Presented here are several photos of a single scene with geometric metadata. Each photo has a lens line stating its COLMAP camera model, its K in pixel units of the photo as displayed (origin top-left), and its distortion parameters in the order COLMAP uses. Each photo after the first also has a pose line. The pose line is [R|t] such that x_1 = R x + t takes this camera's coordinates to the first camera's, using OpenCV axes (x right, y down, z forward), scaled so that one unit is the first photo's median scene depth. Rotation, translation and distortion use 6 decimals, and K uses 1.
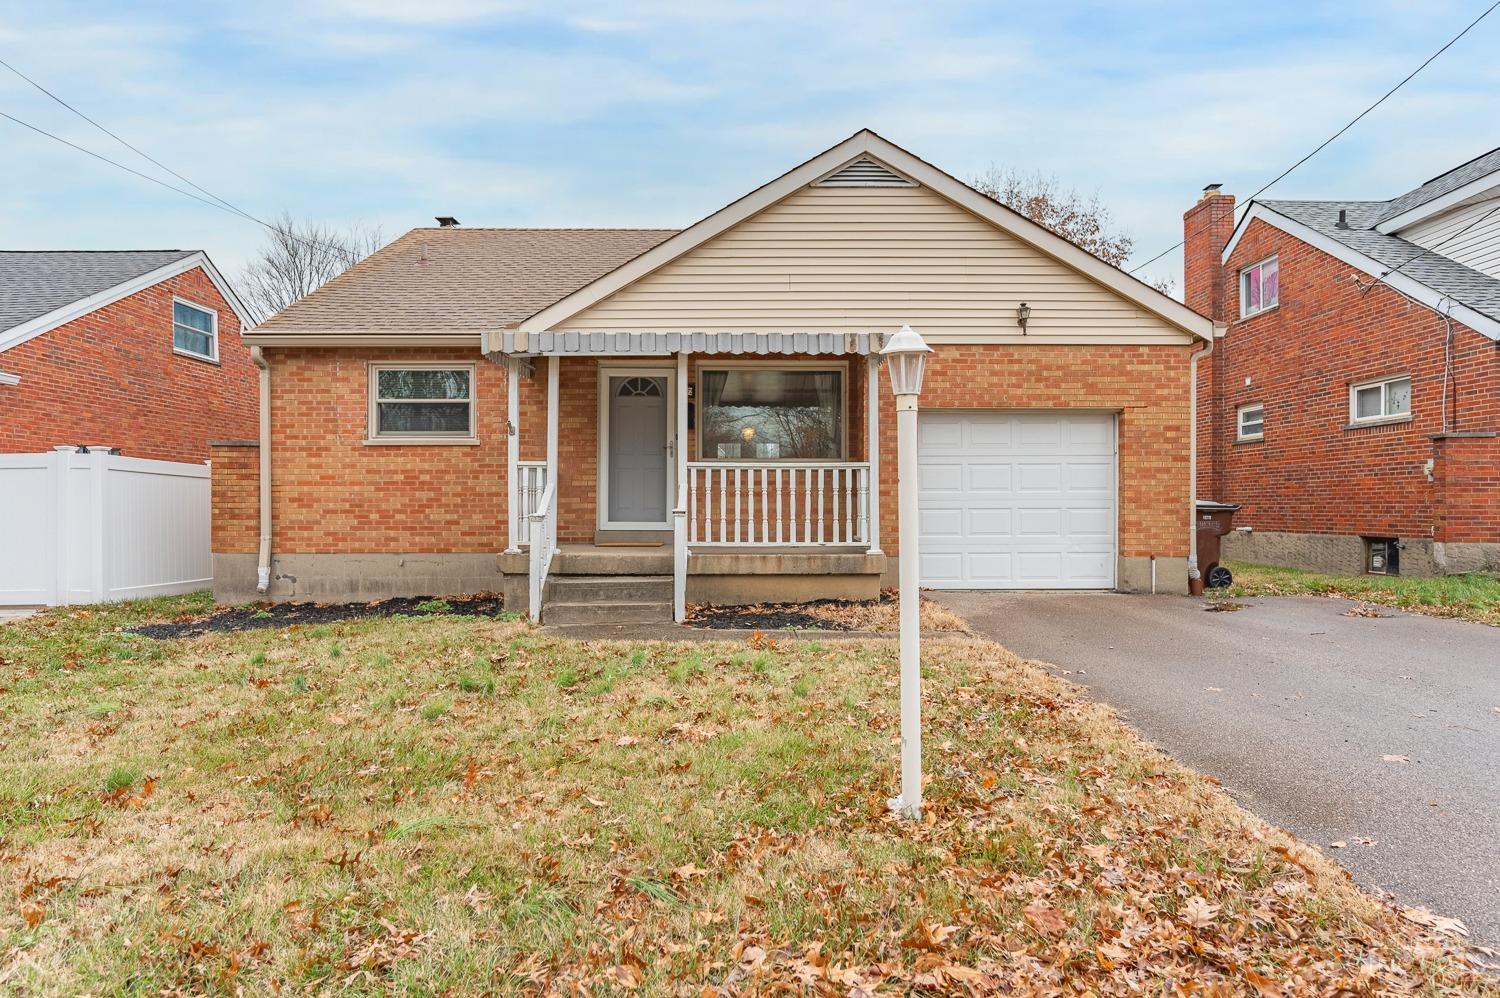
lens RADIAL K [[837.3, 0, 748.3], [0, 837.3, 456.9], [0, 0, 1]] dist [-0.007584, -0.000582]
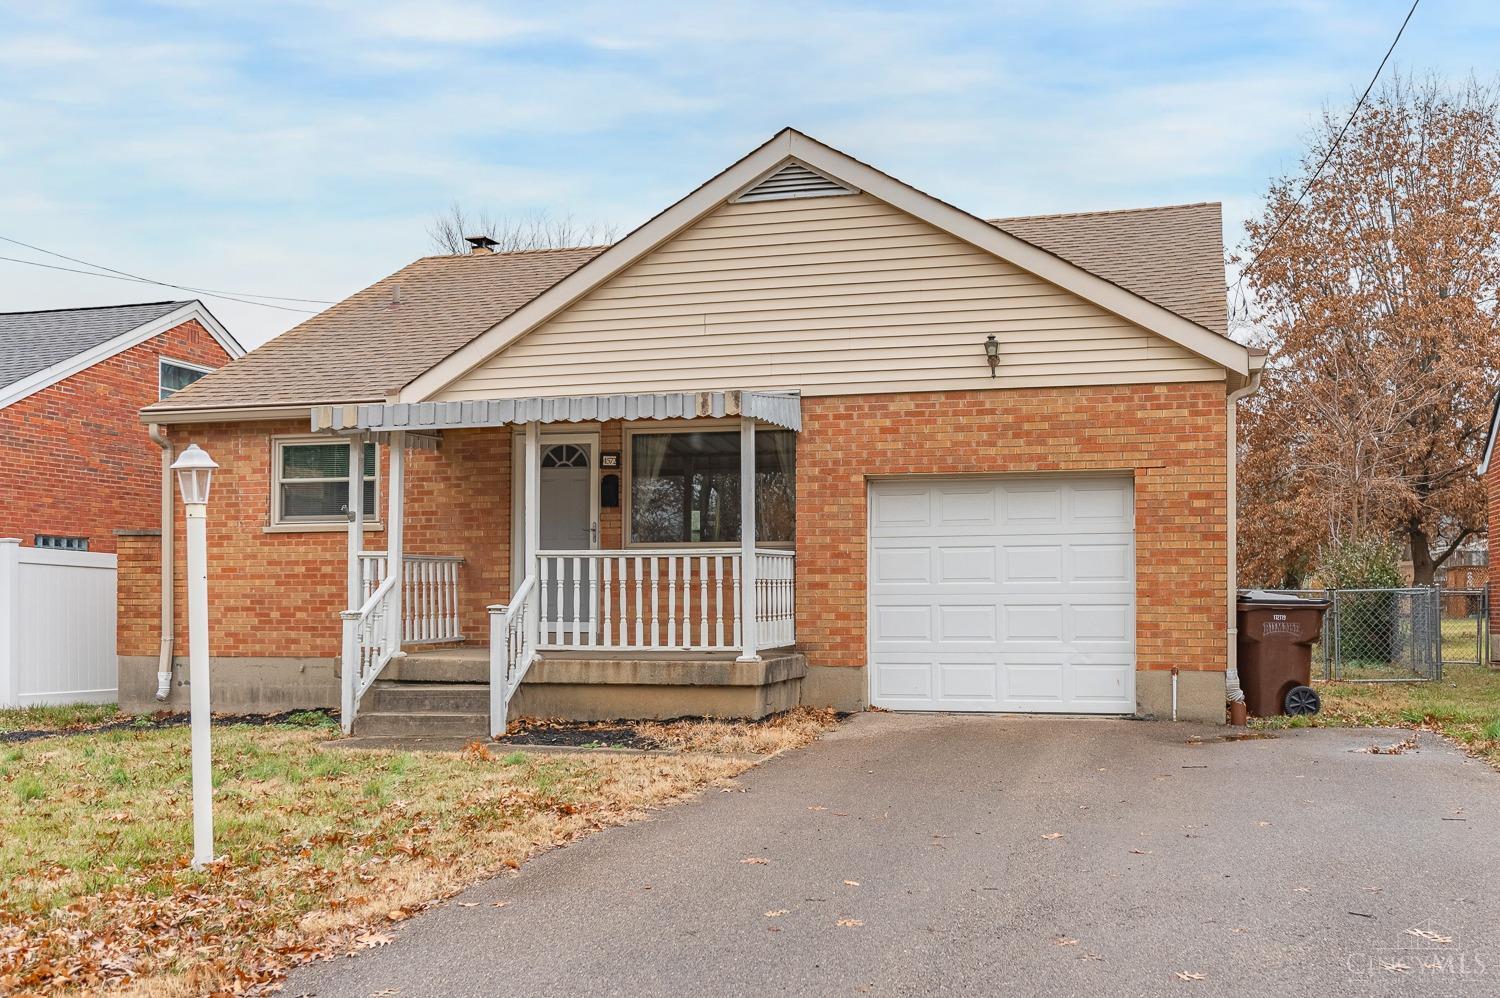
lens RADIAL K [[1211.2, 0, 749.5], [0, 1211.2, 504.3], [0, 0, 1]] dist [-0.008979, -0.006039]
pose [[0.973082, -0.019652, -0.229621, 0.358282], [0.014241, 0.999581, -0.025196, -0.005182], [0.230020, 0.021248, 0.972954, -0.120839]]
